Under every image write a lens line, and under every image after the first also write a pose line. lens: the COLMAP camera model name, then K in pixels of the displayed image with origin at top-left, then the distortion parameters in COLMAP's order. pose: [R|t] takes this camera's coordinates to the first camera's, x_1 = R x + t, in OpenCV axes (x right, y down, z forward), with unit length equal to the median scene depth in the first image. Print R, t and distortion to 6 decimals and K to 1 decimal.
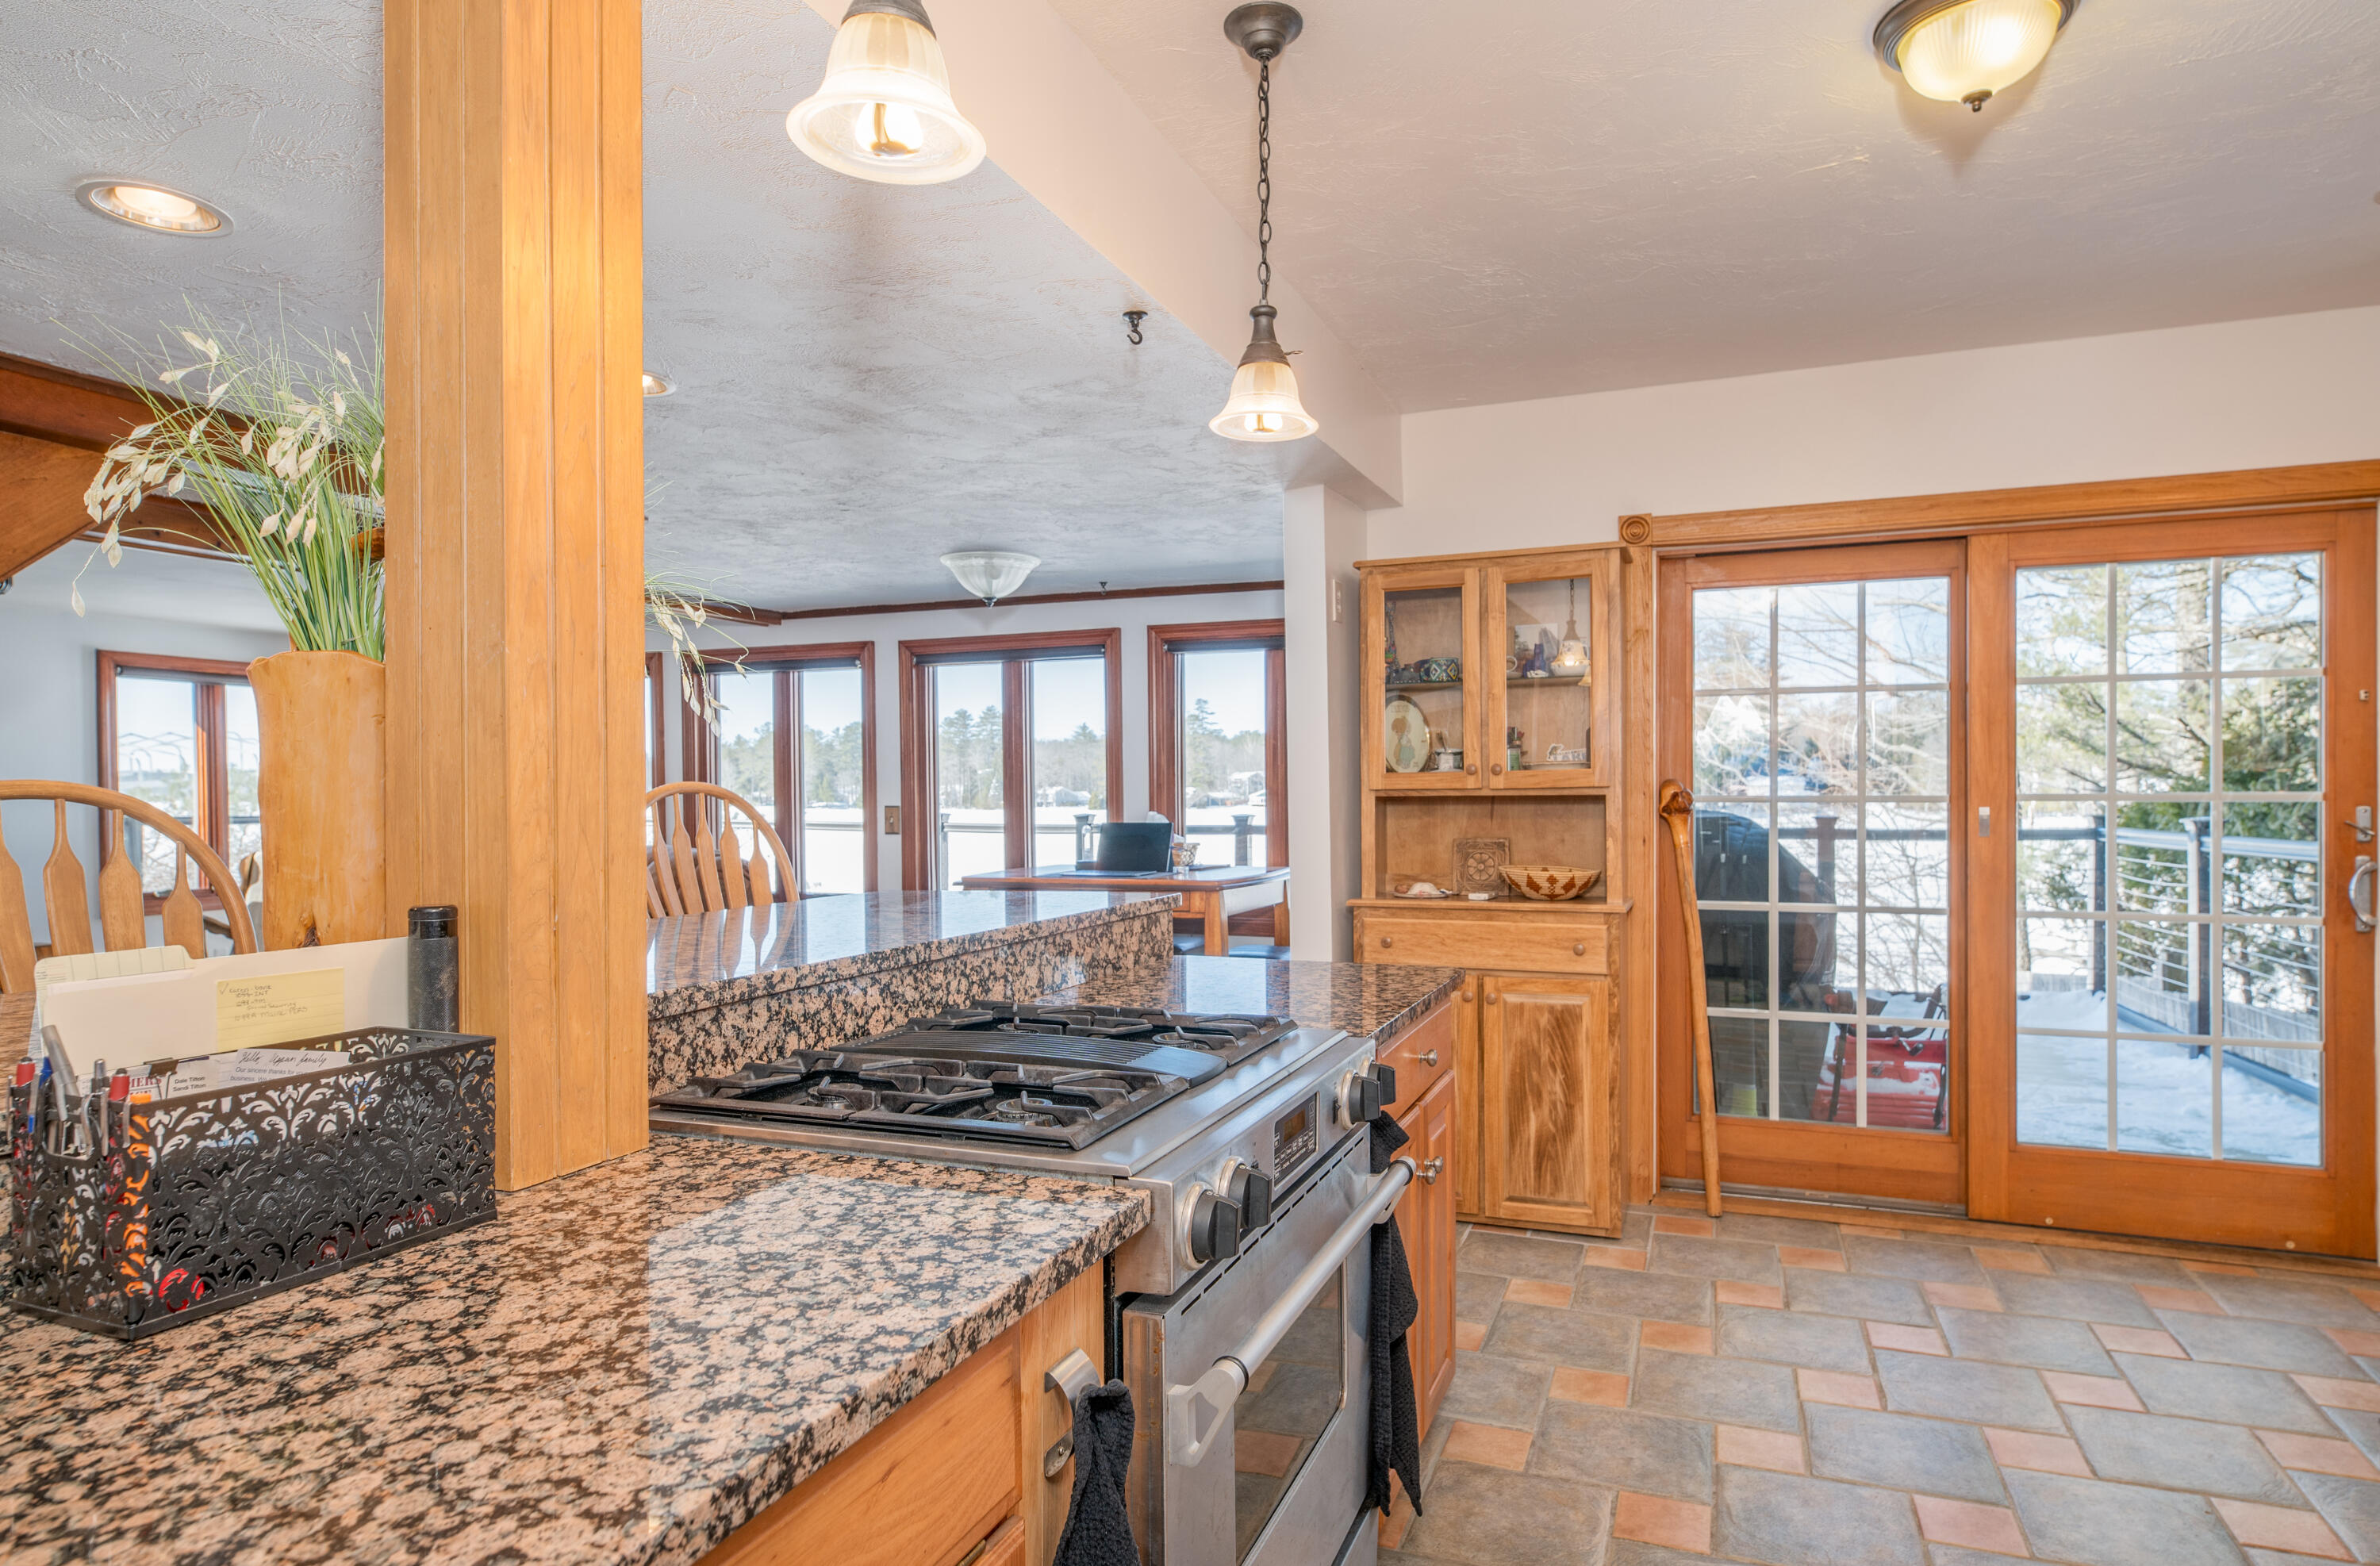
lens RADIAL K [[1282.6, 0, 1196.3], [0, 1282.6, 784.6], [0, 0, 1]] dist [-0.004731, -0.000178]
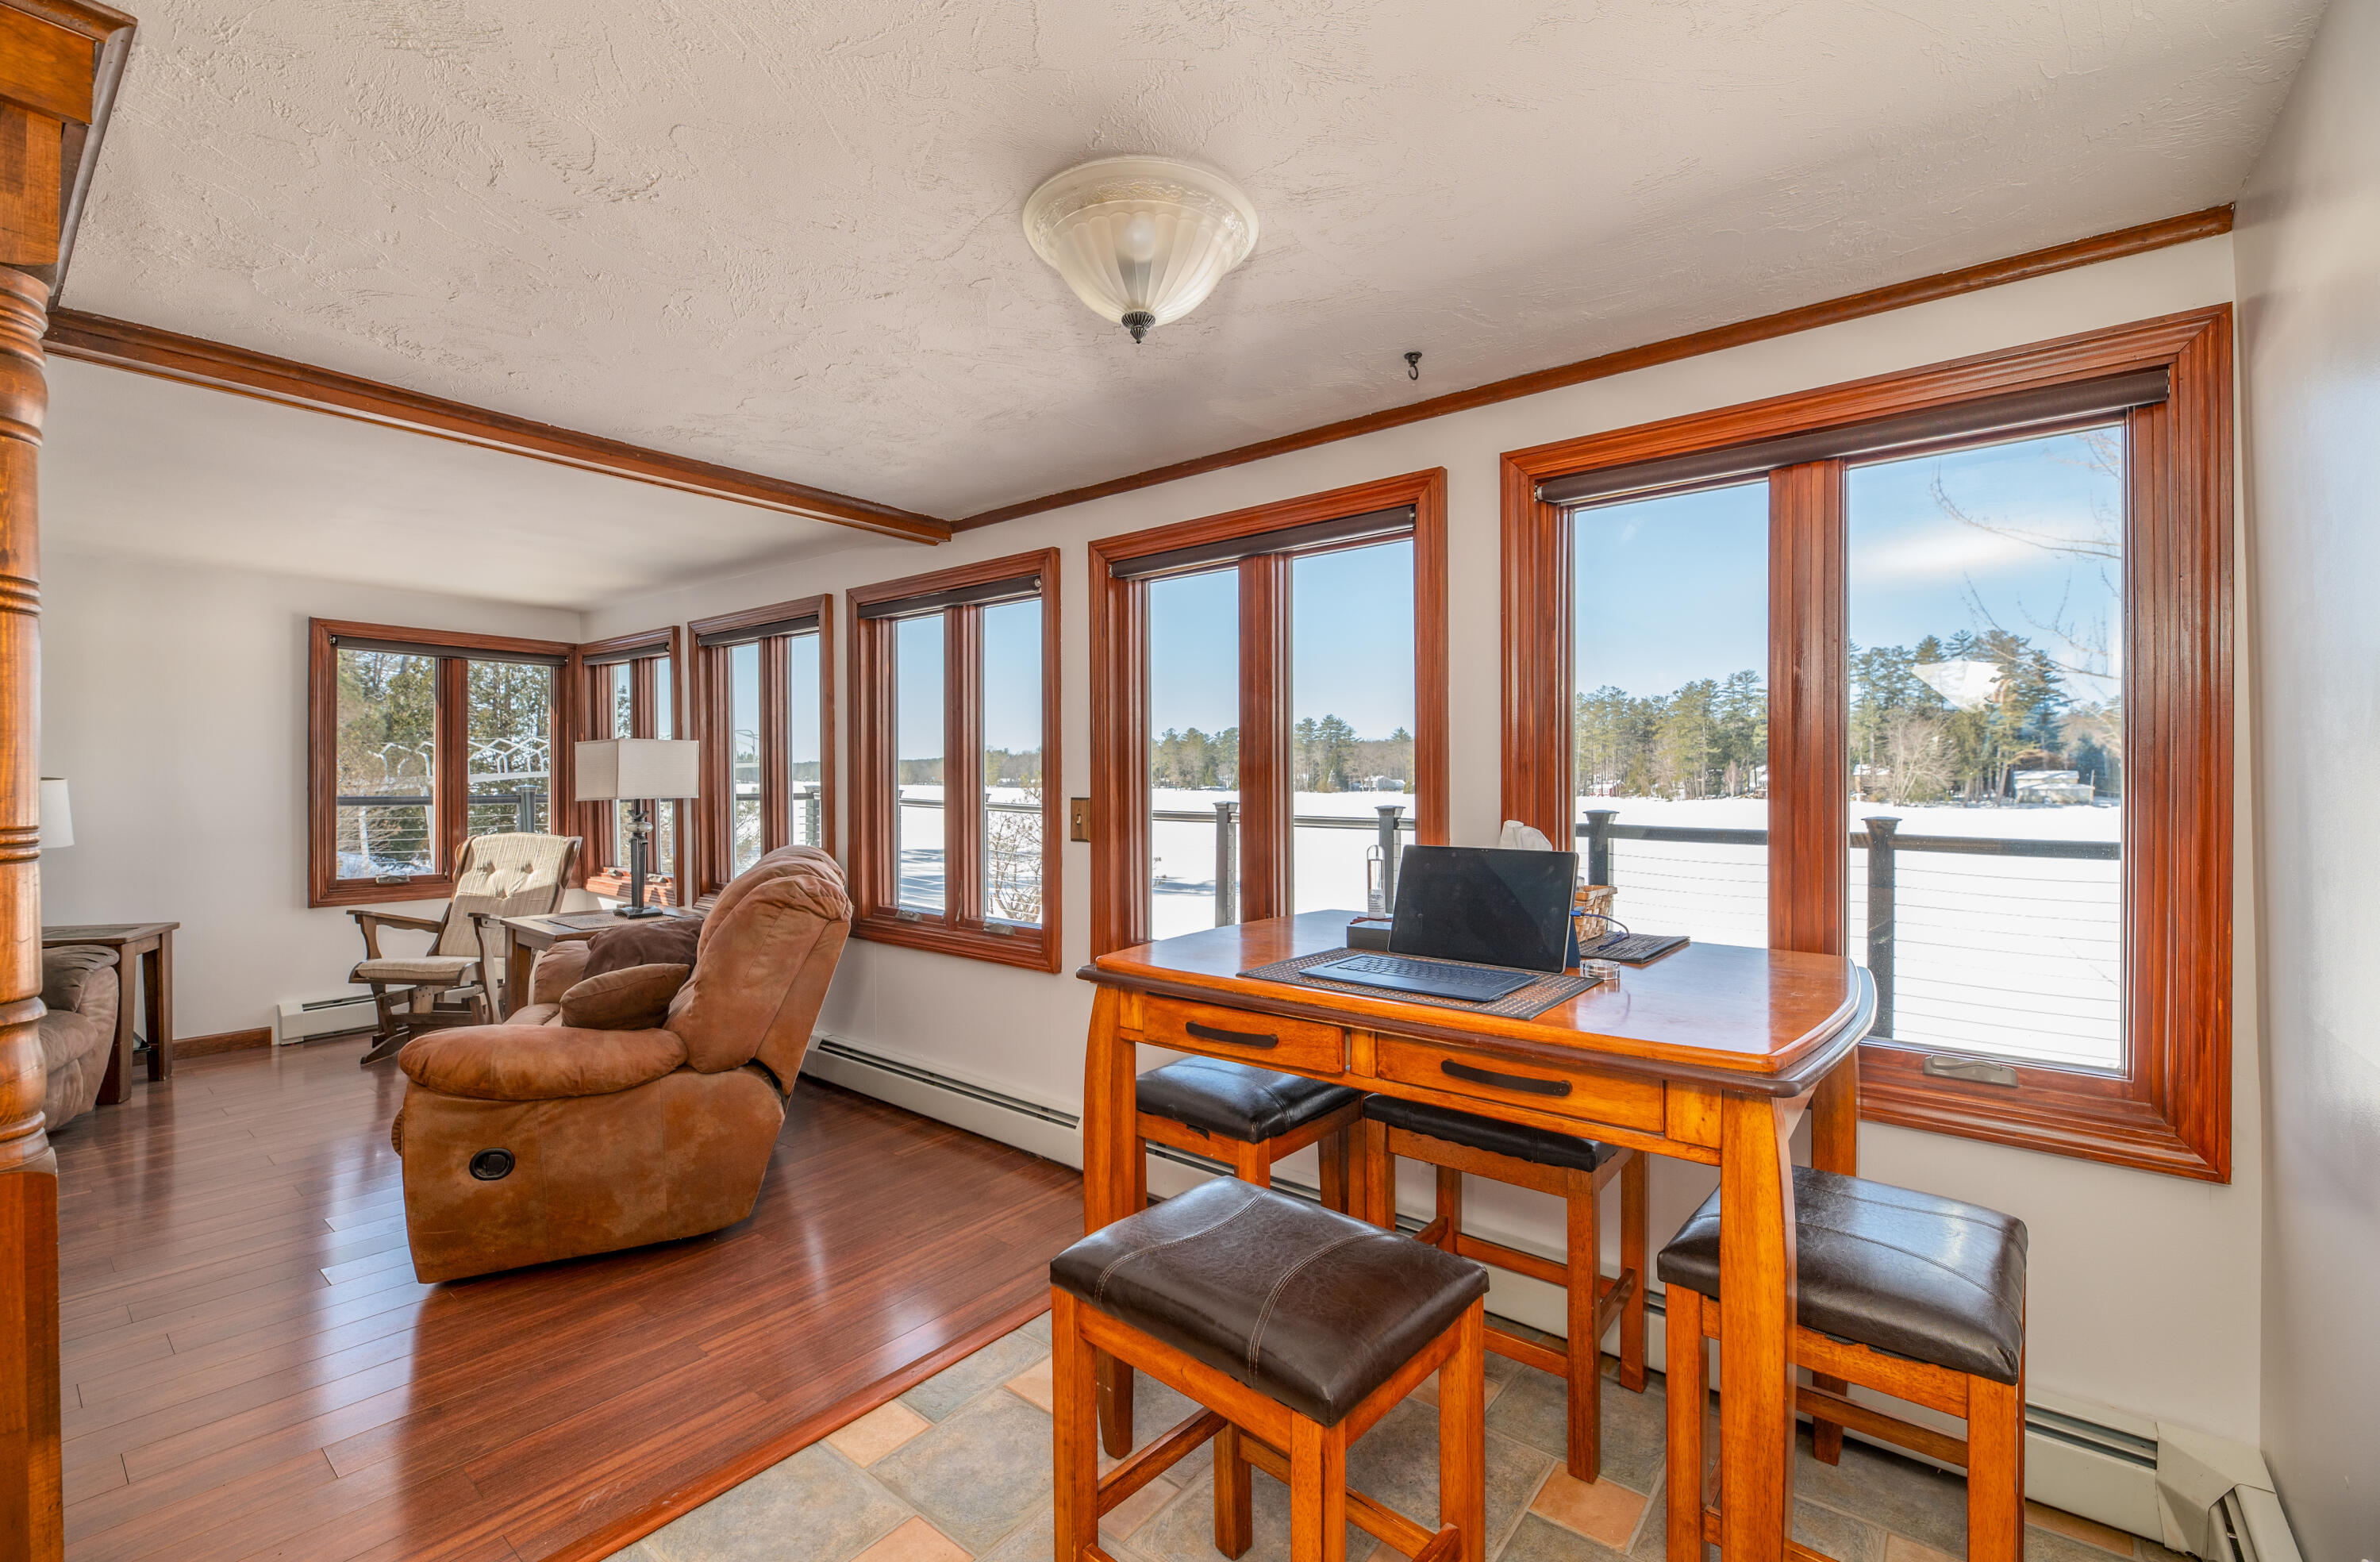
lens RADIAL K [[991.3, 0, 1203.7], [0, 991.3, 795.9], [0, 0, 1]] dist [0.000014, -0.001399]
pose [[0.959520, 0.011294, -0.281415, -0.035500], [-0.005237, 0.999738, 0.022268, 0.004300], [0.281593, -0.019893, 0.959328, 0.538755]]
